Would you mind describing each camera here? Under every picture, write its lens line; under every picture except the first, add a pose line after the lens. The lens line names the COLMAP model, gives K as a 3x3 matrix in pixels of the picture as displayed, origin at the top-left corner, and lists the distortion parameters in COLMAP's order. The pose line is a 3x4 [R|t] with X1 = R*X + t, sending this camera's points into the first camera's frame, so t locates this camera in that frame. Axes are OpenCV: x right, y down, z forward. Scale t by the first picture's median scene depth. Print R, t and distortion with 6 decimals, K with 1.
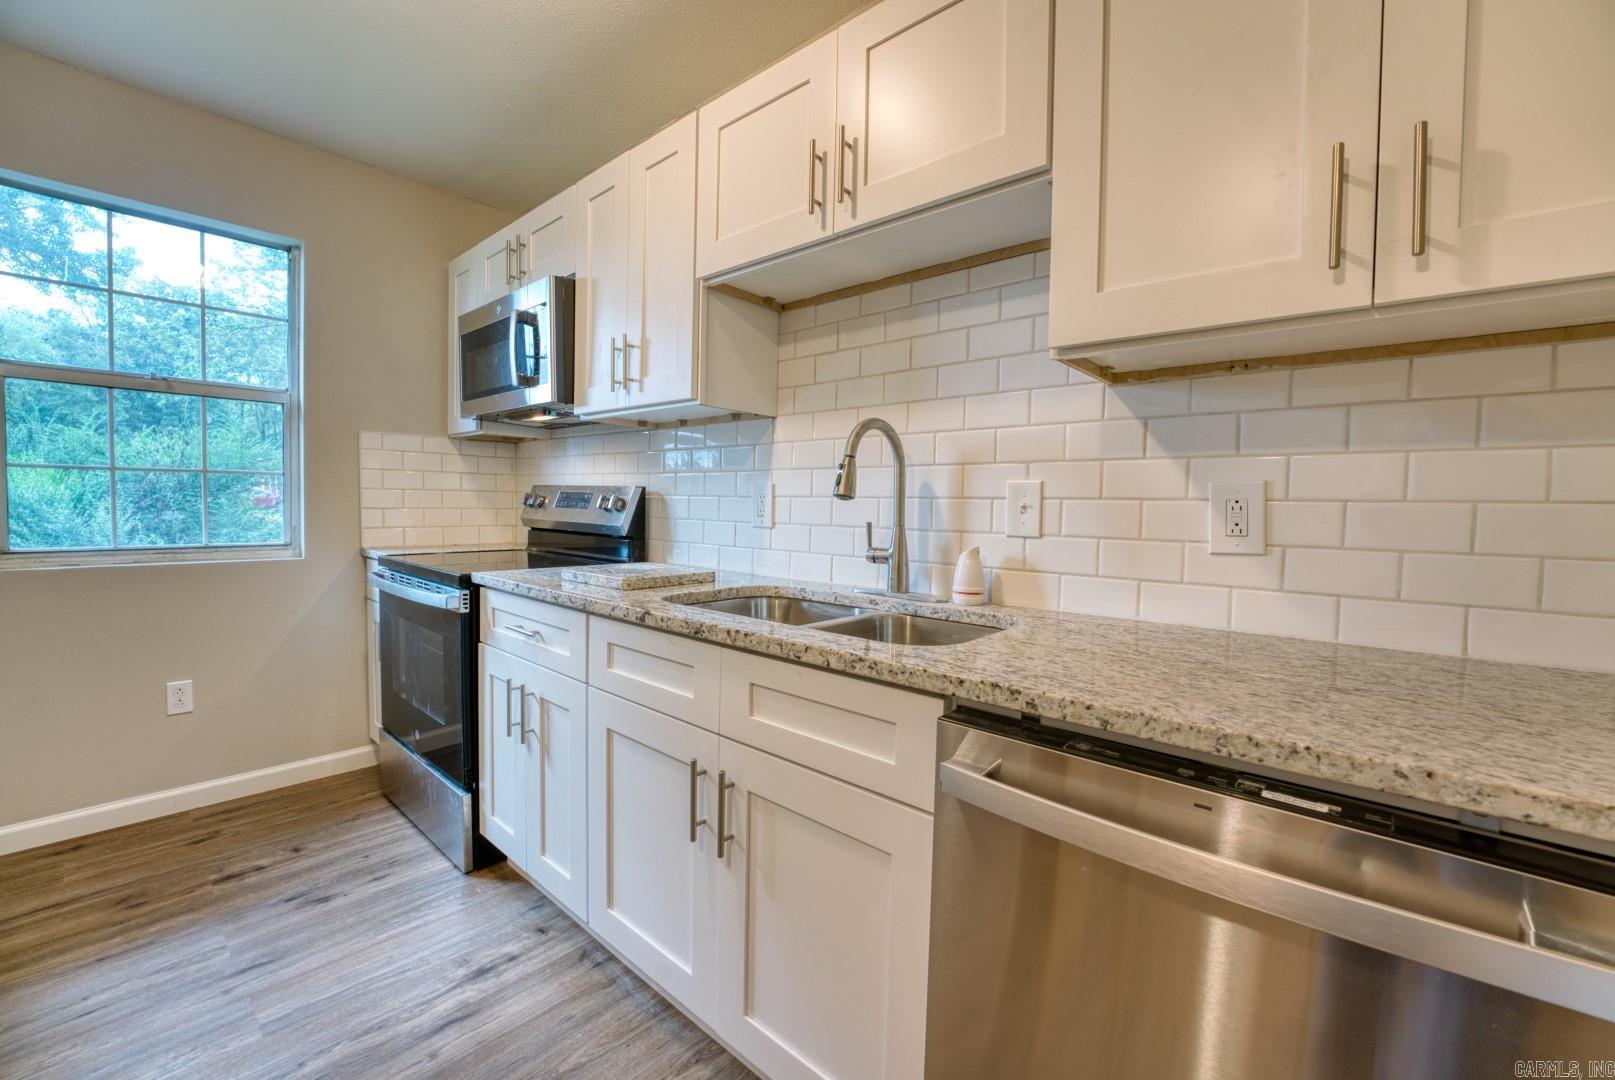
lens RADIAL K [[622.7, 0, 812.3], [0, 622.7, 532.3], [0, 0, 1]] dist [-0.026018, 0.002449]
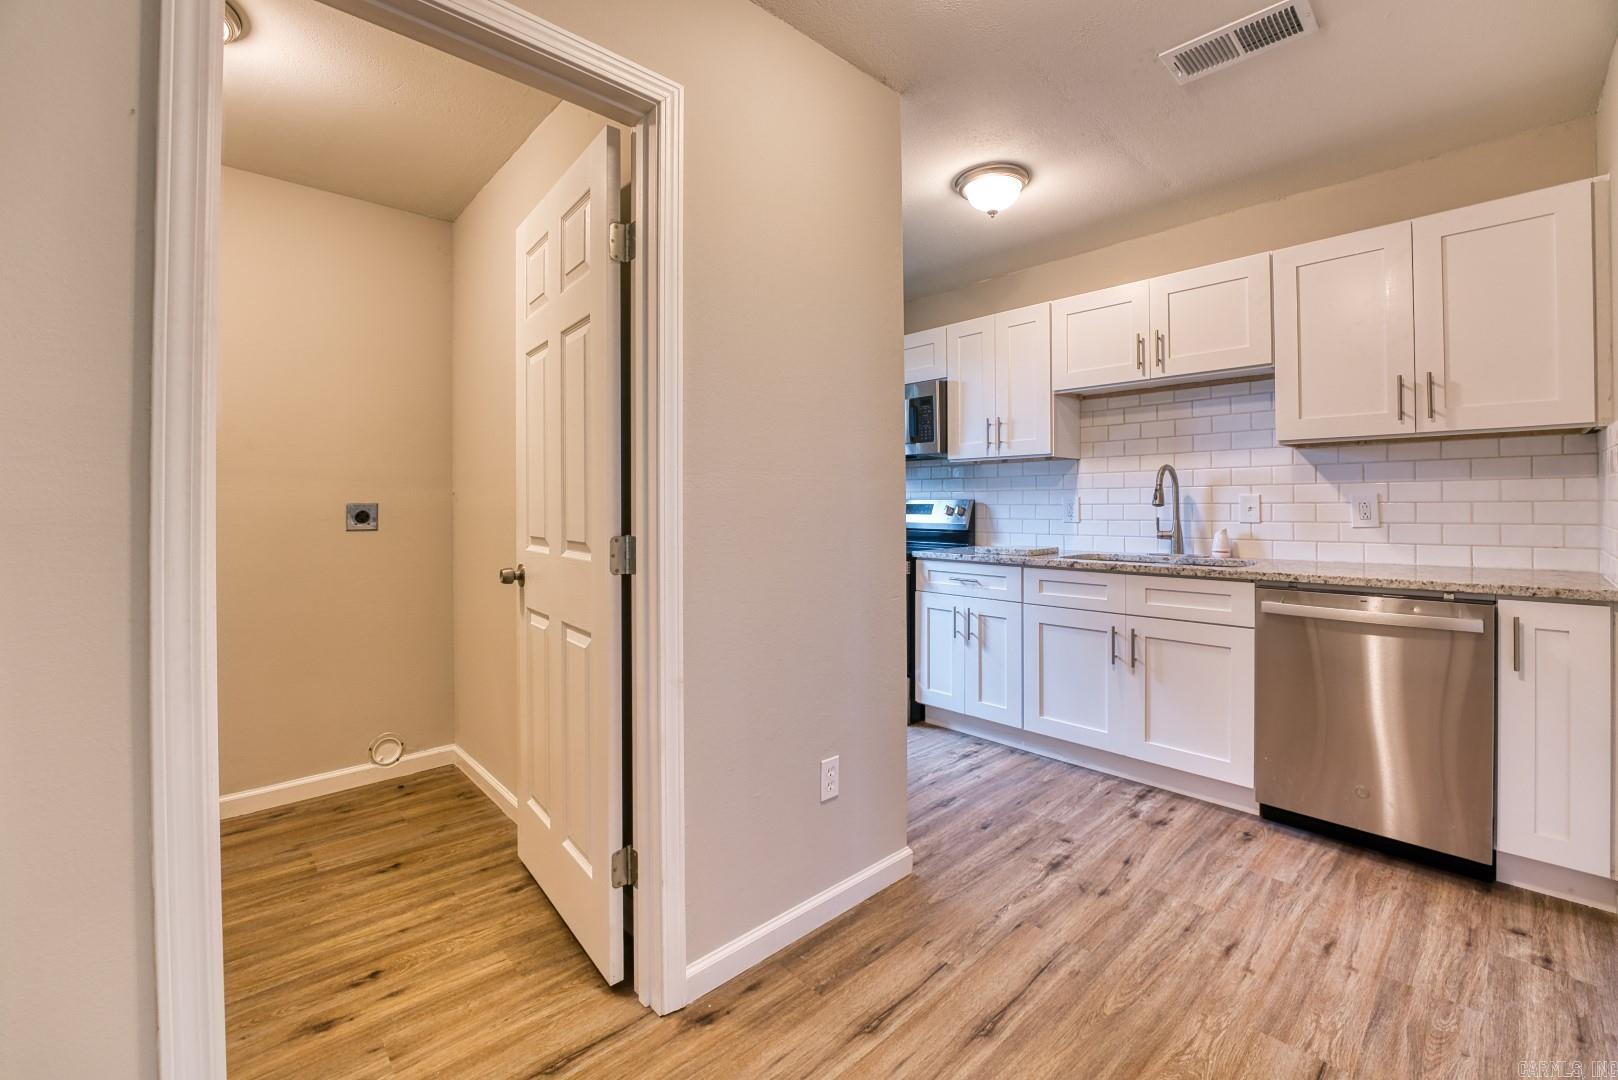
lens RADIAL K [[623.0, 0, 838.2], [0, 623.0, 504.4], [0, 0, 1]] dist [-0.024292, 0.000295]
pose [[0.995515, -0.026604, -0.090789, -0.763488], [0.022479, 0.998681, -0.046161, 0.009483], [0.091898, 0.043913, 0.994800, -1.045497]]
